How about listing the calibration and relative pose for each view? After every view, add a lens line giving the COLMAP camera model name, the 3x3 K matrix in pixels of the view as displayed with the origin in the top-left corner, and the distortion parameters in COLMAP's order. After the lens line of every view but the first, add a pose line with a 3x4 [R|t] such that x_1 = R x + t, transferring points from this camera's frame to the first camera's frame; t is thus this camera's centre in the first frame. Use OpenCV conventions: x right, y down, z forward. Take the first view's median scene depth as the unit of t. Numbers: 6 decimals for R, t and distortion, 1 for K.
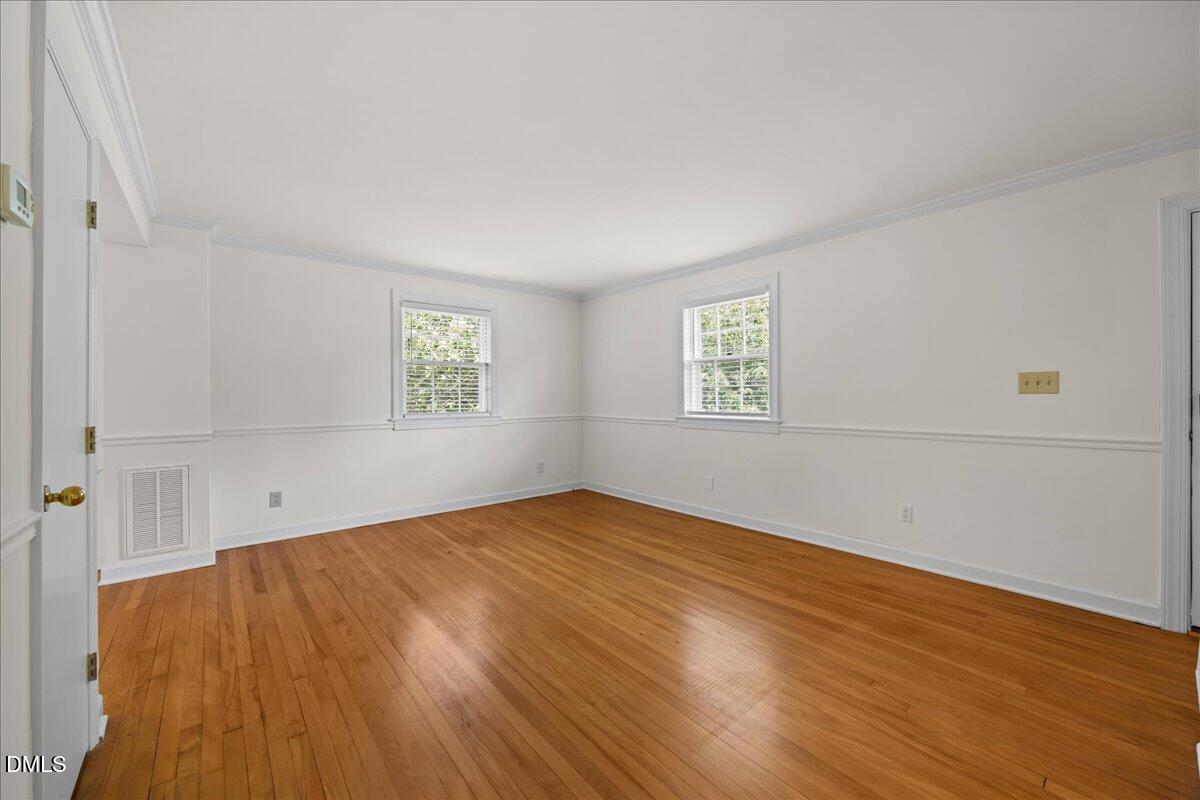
lens RADIAL K [[469.0, 0, 606.8], [0, 469.0, 396.2], [0, 0, 1]] dist [-0.001713, -0.000174]
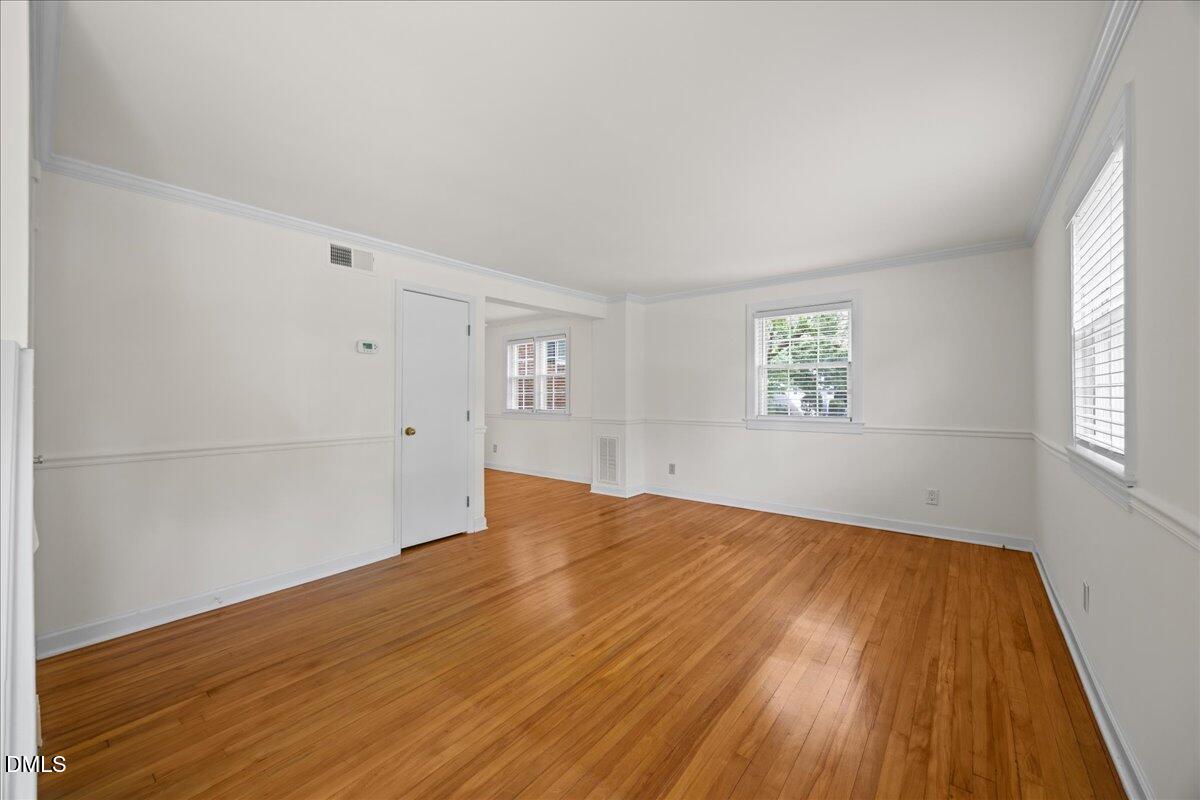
lens RADIAL K [[455.4, 0, 608.8], [0, 455.4, 389.5], [0, 0, 1]] dist [-0.001049, 0.000132]
pose [[0.205410, -0.009283, -0.978632, 0.683438], [-0.003694, 0.999941, -0.010260, -0.011631], [0.978669, 0.005723, 0.205363, 0.549218]]
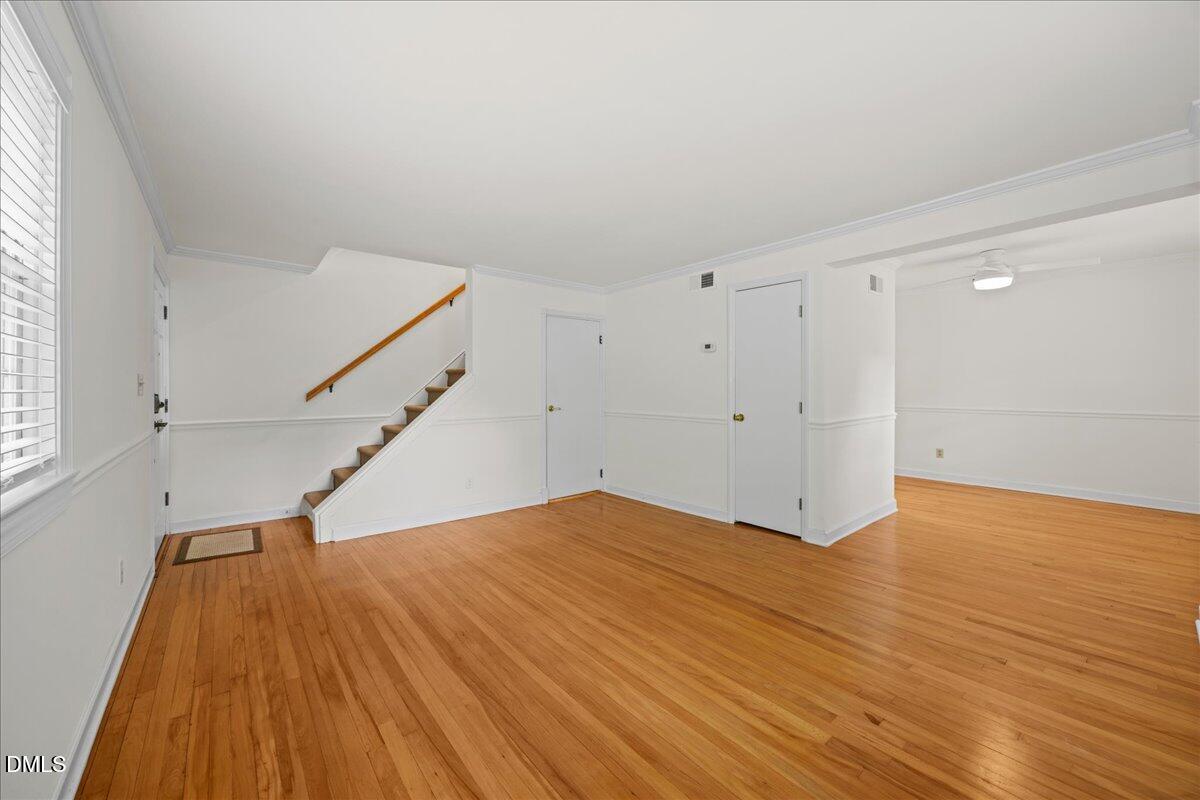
lens RADIAL K [[458.1, 0, 602.1], [0, 458.1, 390.6], [0, 0, 1]] dist [0.000852, 0.000064]
pose [[-0.999884, 0.014166, 0.005644, -0.065153], [0.014223, 0.999846, 0.010269, -0.011014], [-0.005497, 0.010348, -0.999931, 1.449067]]
